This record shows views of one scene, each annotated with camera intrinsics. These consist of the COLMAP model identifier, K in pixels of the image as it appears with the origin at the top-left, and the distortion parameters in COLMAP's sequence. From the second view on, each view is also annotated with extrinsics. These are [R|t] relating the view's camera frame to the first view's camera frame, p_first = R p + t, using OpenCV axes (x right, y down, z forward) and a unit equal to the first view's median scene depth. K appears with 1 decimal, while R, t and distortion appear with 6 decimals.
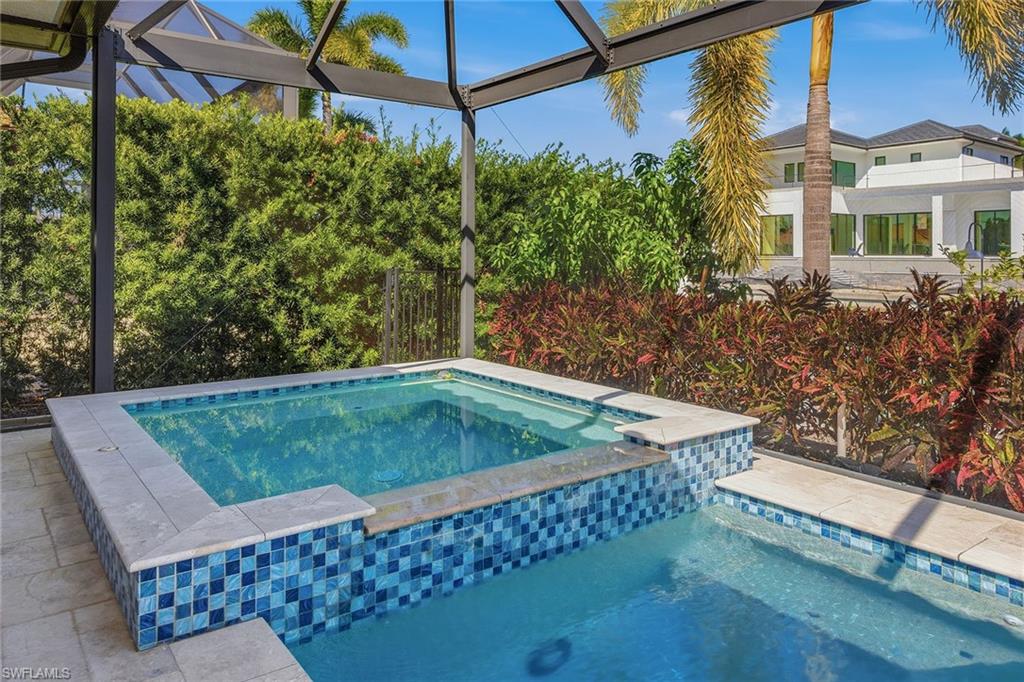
lens RADIAL K [[716.2, 0, 513.0], [0, 716.2, 256.0], [0, 0, 1]] dist [0.004510, -0.002164]
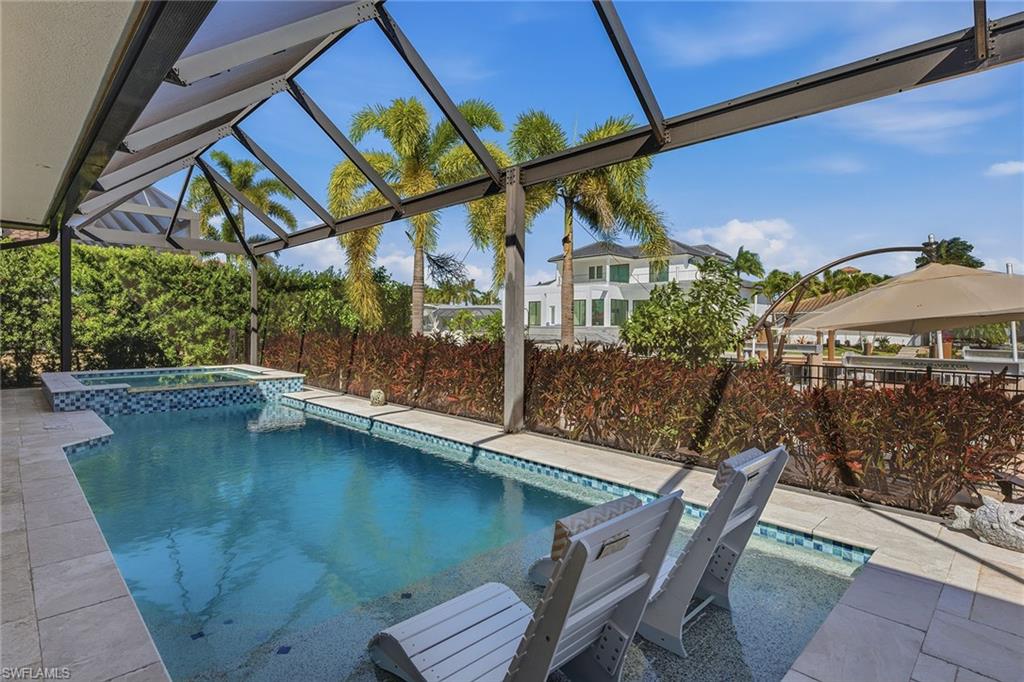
lens RADIAL K [[515.7, 0, 510.9], [0, 515.7, 336.5], [0, 0, 1]] dist [0.002176, -0.001206]
pose [[0.991381, 0.002785, 0.130984, 0.671510], [-0.005338, 0.999803, 0.019140, 0.017625], [-0.130905, -0.019675, 0.991200, -0.904000]]
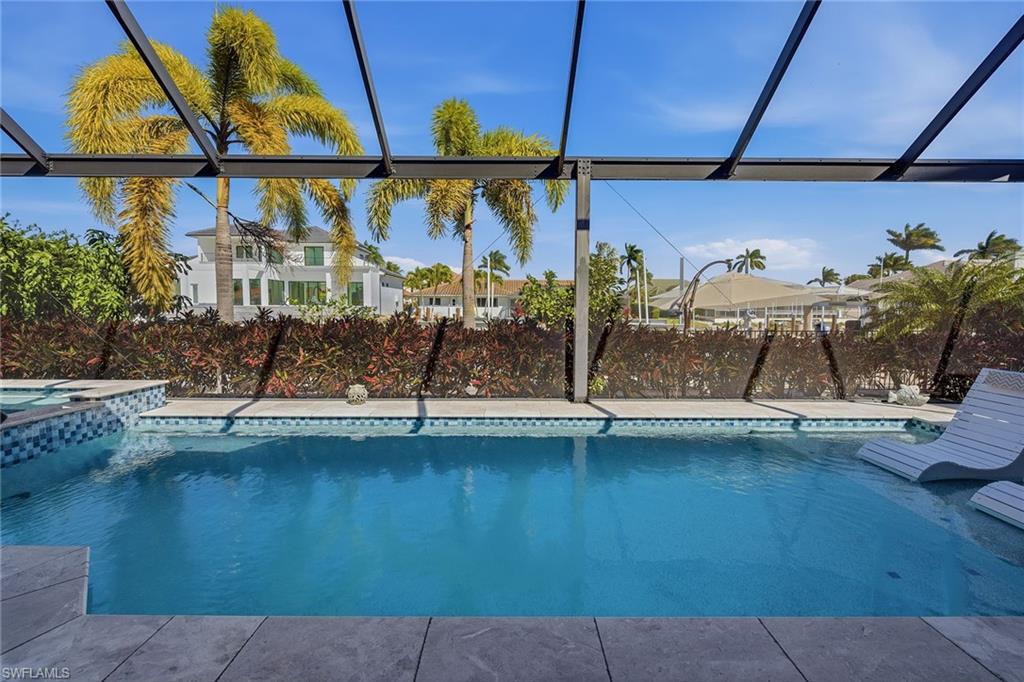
lens RADIAL K [[424.6, 0, 513.3], [0, 424.6, 335.5], [0, 0, 1]] dist [-0.002373, -0.000299]
pose [[0.601027, -0.054767, 0.797350, -0.007285], [-0.000143, 0.997642, 0.068632, 0.017590], [-0.799229, -0.041364, 0.599602, -0.336951]]
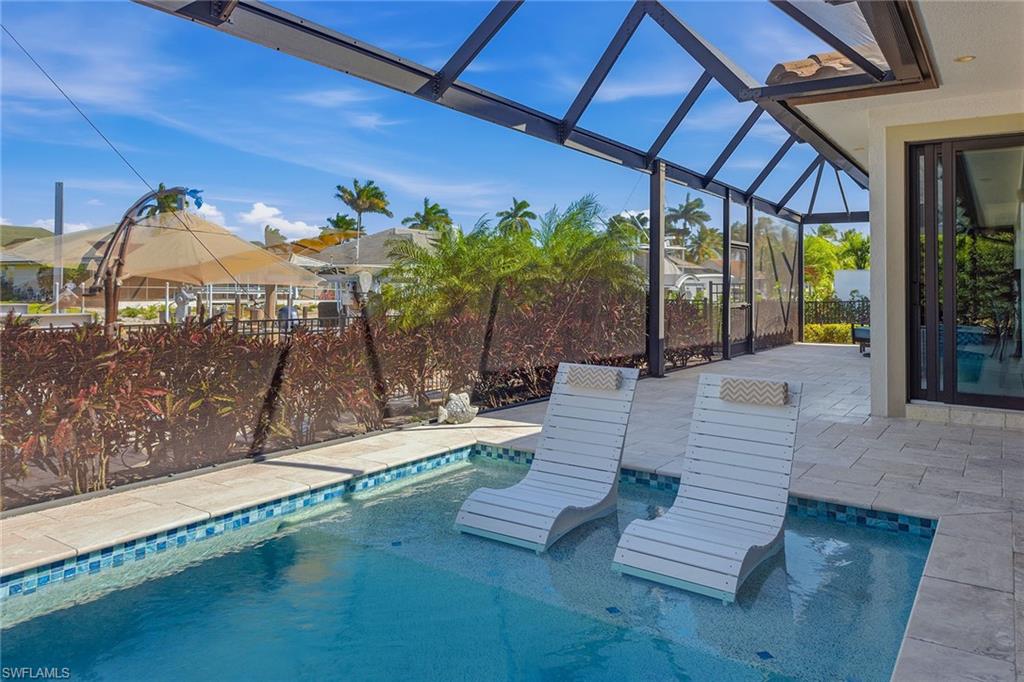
lens RADIAL K [[716.2, 0, 510.2], [0, 716.2, 251.7], [0, 0, 1]] dist [0.004510, -0.002164]
pose [[-0.315991, 0.041032, 0.947874, 0.172635], [-0.013289, 0.998775, -0.047665, 0.024496], [-0.948669, -0.027658, -0.315059, -0.207512]]
